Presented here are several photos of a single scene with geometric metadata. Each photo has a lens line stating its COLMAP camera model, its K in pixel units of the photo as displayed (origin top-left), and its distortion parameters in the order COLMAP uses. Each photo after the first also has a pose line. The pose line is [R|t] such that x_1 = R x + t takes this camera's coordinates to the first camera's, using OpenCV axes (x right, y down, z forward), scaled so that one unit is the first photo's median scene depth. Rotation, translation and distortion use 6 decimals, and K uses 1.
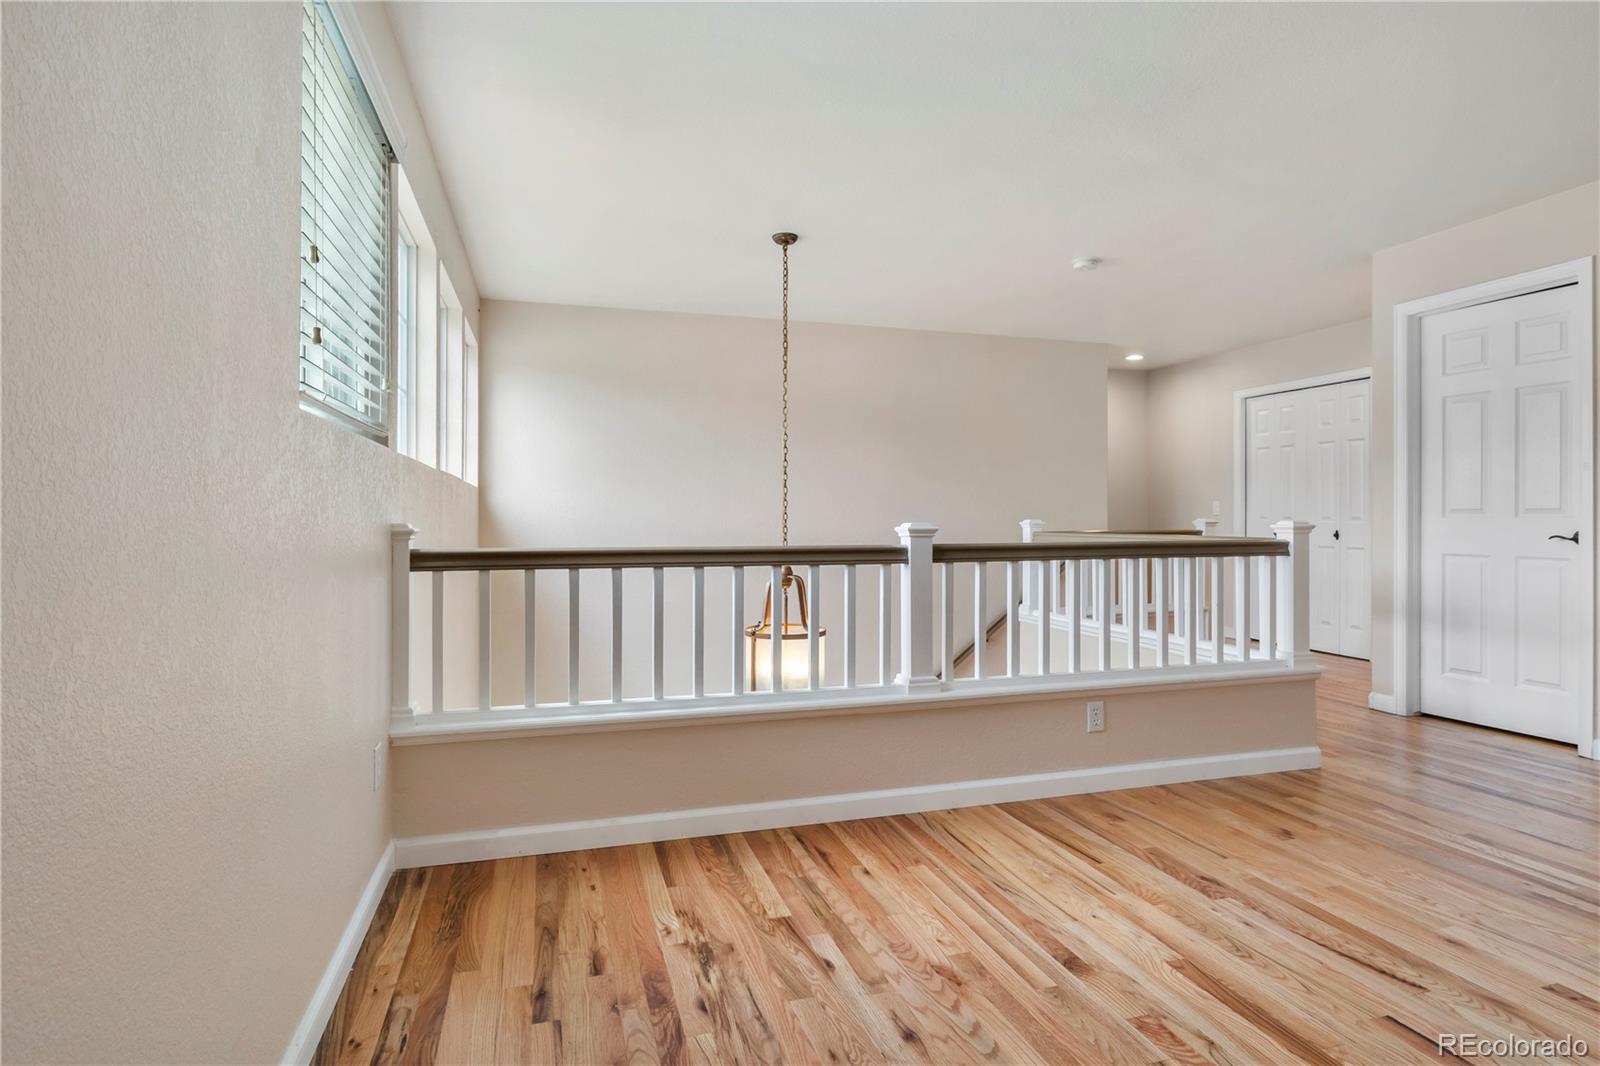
lens RADIAL K [[879.8, 0, 798.9], [0, 879.8, 527.9], [0, 0, 1]] dist [0.001555, -0.000072]
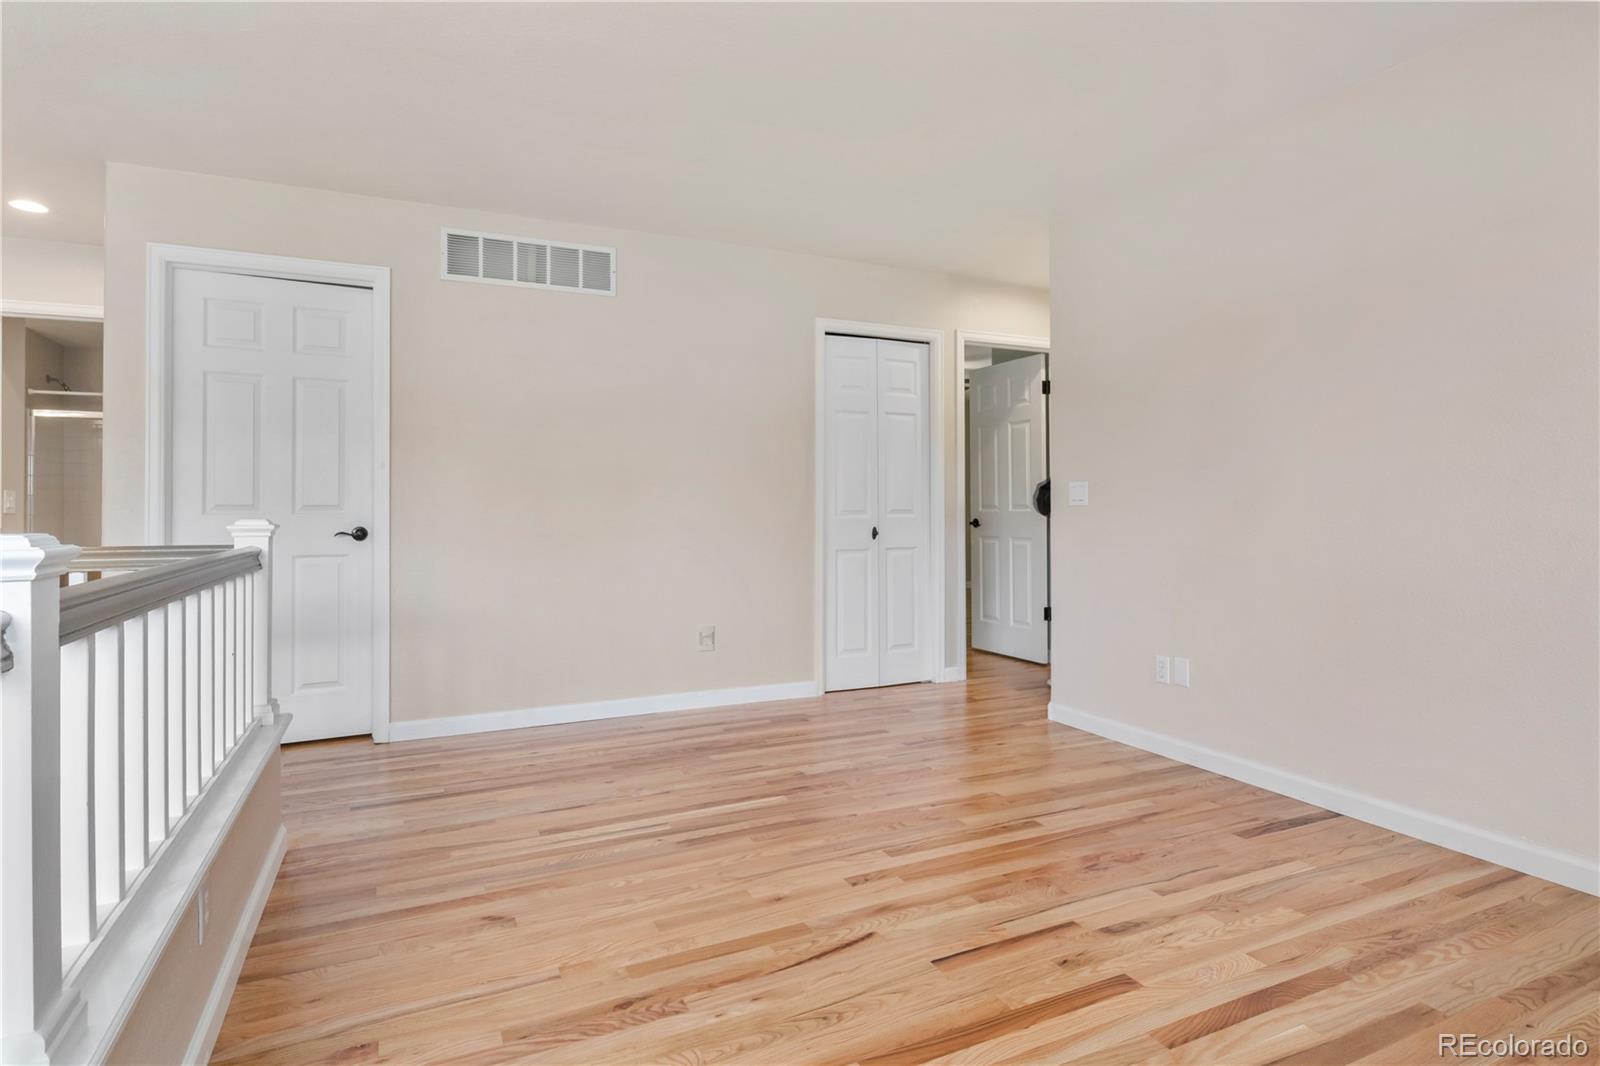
lens RADIAL K [[852.6, 0, 790.1], [0, 852.6, 511.4], [0, 0, 1]] dist [-0.001639, 0.000523]
pose [[-0.158862, -0.001055, 0.987300, -0.250668], [0.013341, 0.999906, 0.003215, -0.016171], [-0.987211, 0.013682, -0.158833, 0.907152]]
